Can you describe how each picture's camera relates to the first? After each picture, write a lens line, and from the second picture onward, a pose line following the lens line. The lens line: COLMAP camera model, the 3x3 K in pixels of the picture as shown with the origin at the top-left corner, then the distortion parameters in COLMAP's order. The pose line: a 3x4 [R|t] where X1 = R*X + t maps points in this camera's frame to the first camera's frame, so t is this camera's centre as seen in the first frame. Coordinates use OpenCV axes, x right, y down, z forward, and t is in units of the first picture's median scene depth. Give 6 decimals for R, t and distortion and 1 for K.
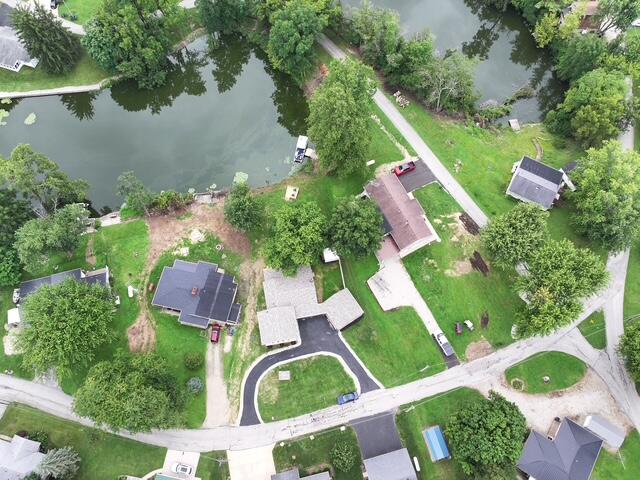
lens RADIAL K [[515.1, 0, 319.6], [0, 515.1, 241.0], [0, 0, 1]] dist [0.003913, 0.006425]
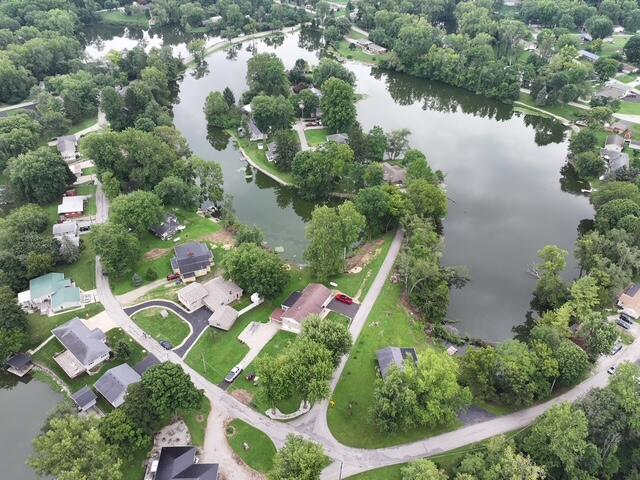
lens RADIAL K [[515.1, 0, 322.8], [0, 515.1, 242.2], [0, 0, 1]] dist [0.003913, 0.006425]
pose [[0.570406, 0.477648, -0.668199, 1.055723], [-0.763967, 0.607299, -0.218042, 0.110074], [0.301649, 0.634854, 0.711314, -0.040246]]
